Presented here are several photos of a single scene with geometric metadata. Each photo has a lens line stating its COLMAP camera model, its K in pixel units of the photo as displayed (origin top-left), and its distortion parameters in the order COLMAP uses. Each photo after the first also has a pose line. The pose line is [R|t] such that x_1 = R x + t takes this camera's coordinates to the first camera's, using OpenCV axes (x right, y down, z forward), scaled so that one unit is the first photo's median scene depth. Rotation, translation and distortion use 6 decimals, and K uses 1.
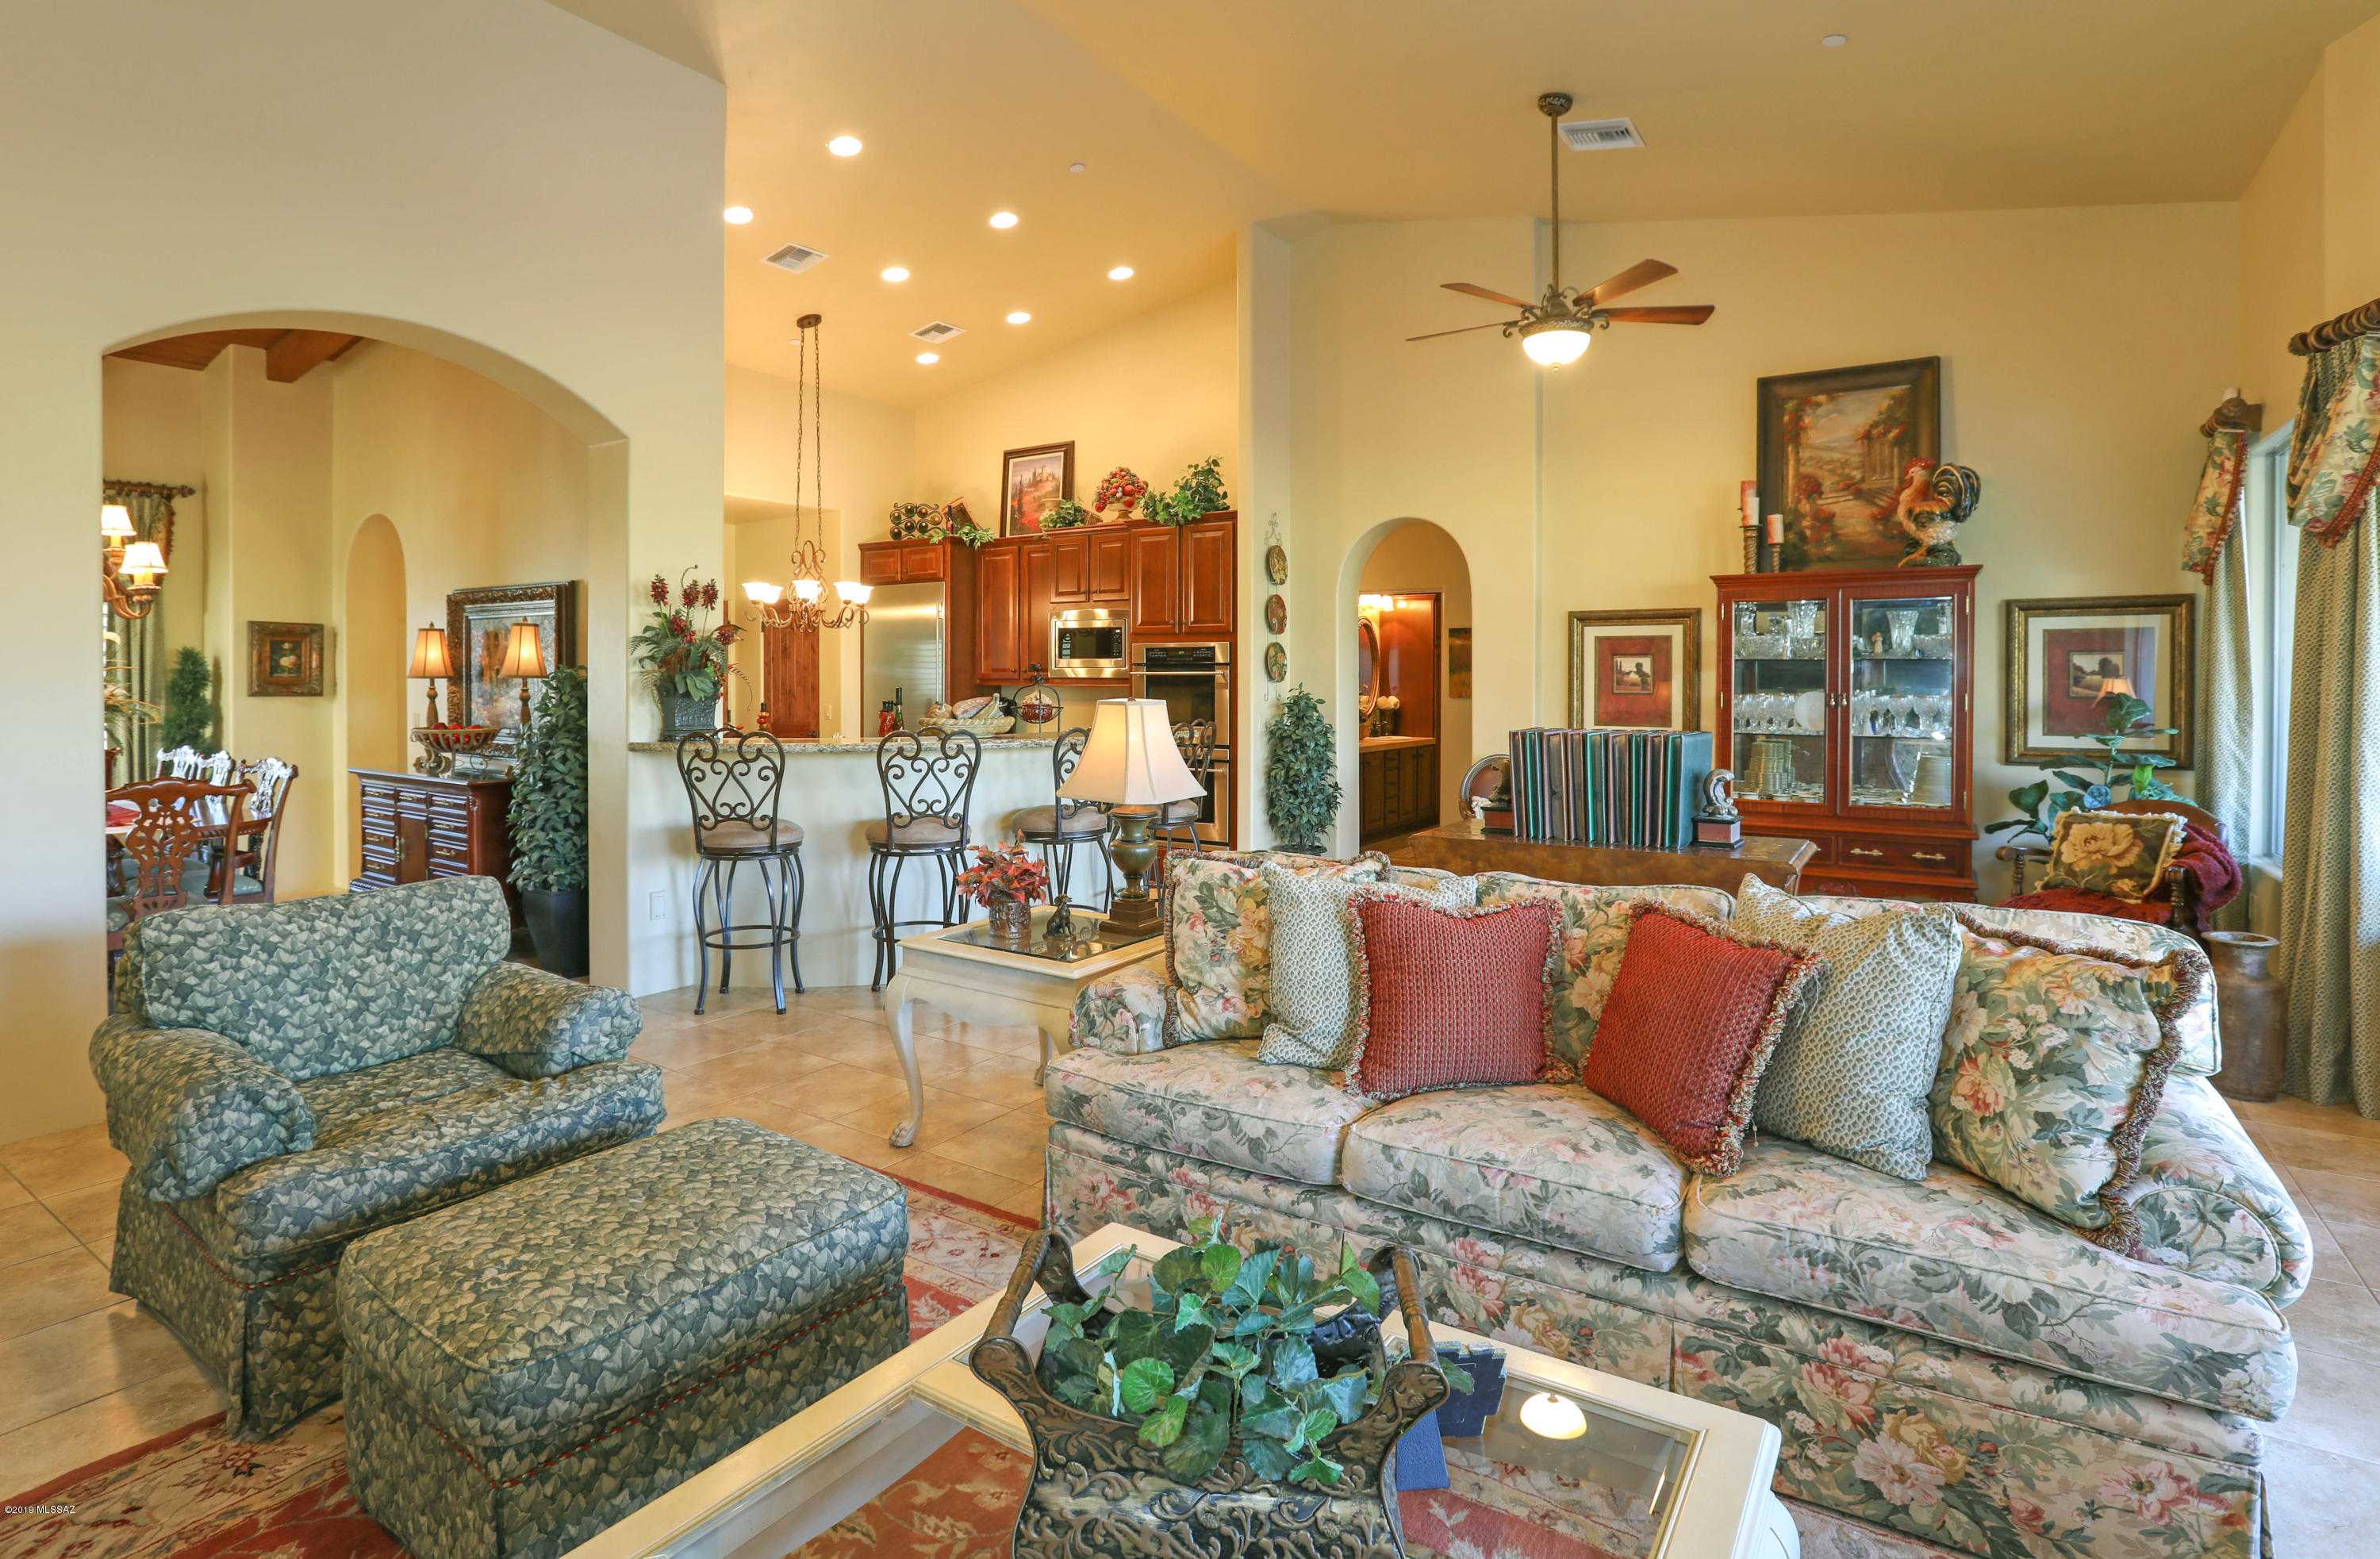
lens RADIAL K [[1087.2, 0, 1188.0], [0, 1087.2, 707.4], [0, 0, 1]] dist [0.000983, 0.000128]
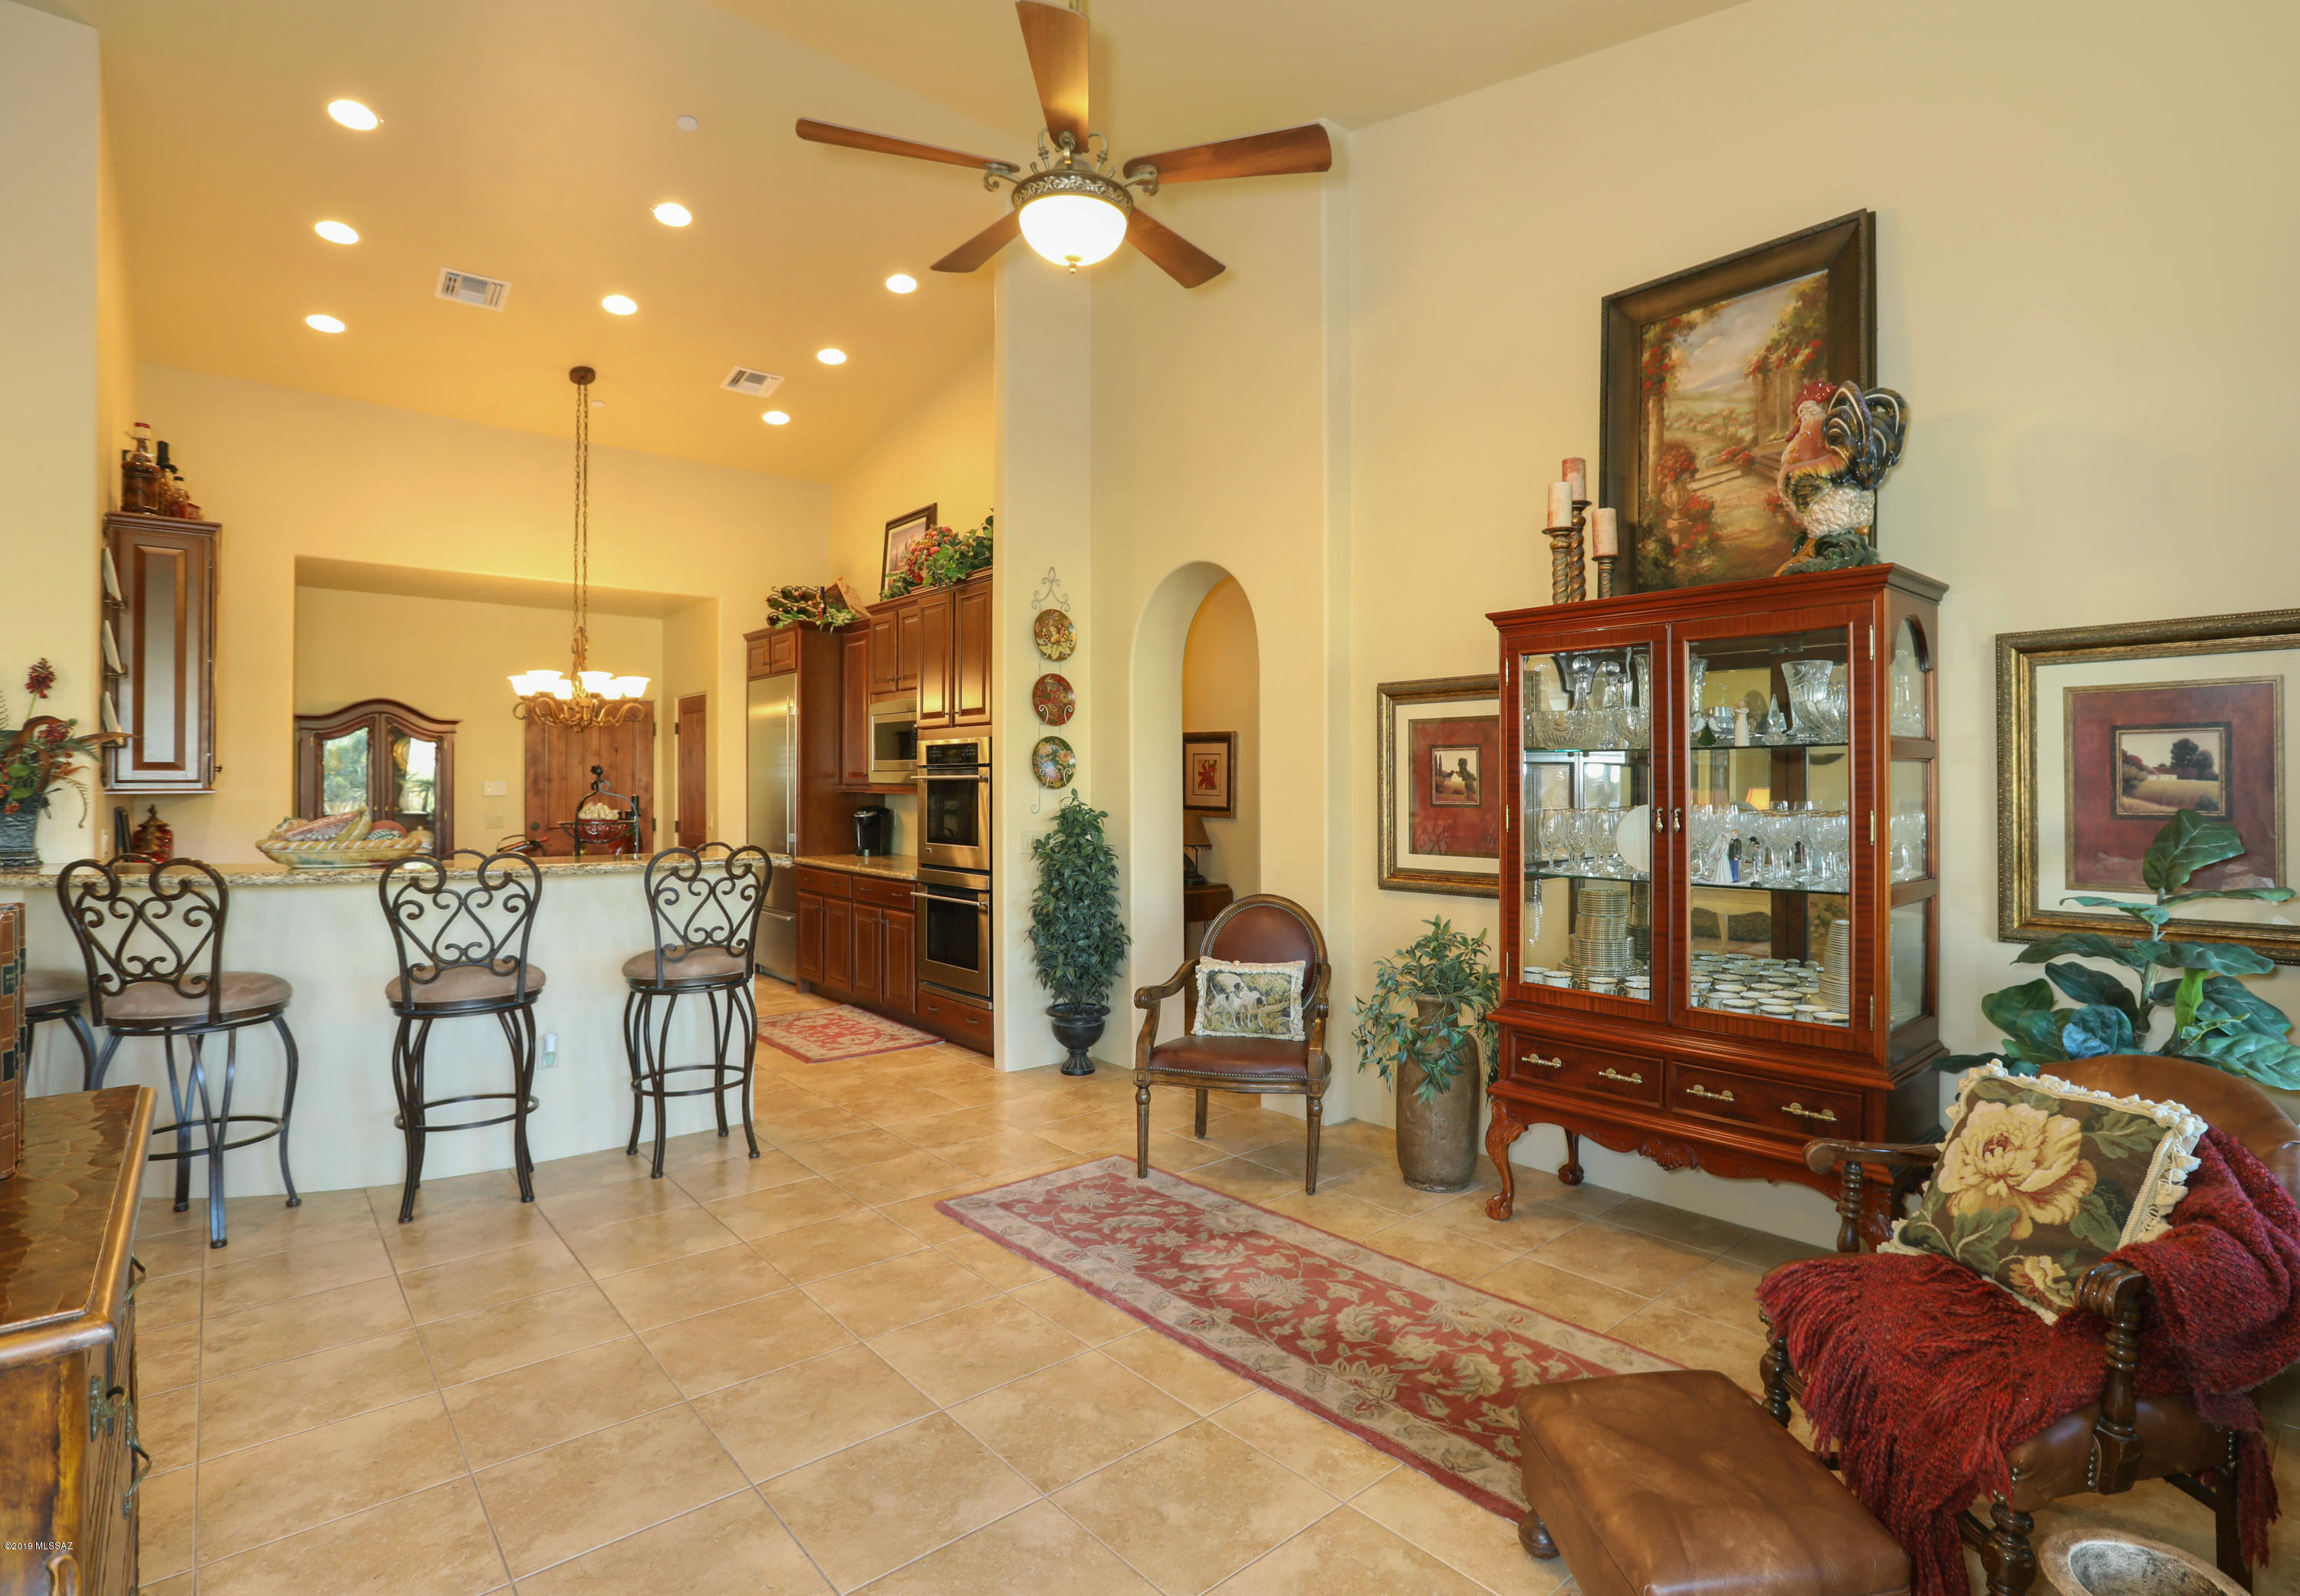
lens RADIAL K [[1112.0, 0, 1150.0], [0, 1112.0, 798.0], [0, 0, 1]] dist [-0.022583, 0.000027]
pose [[0.978693, -0.001205, -0.205323, 0.411227], [-0.001494, 0.999915, -0.012989, -0.009329], [0.205322, 0.013019, 0.978608, 0.346308]]
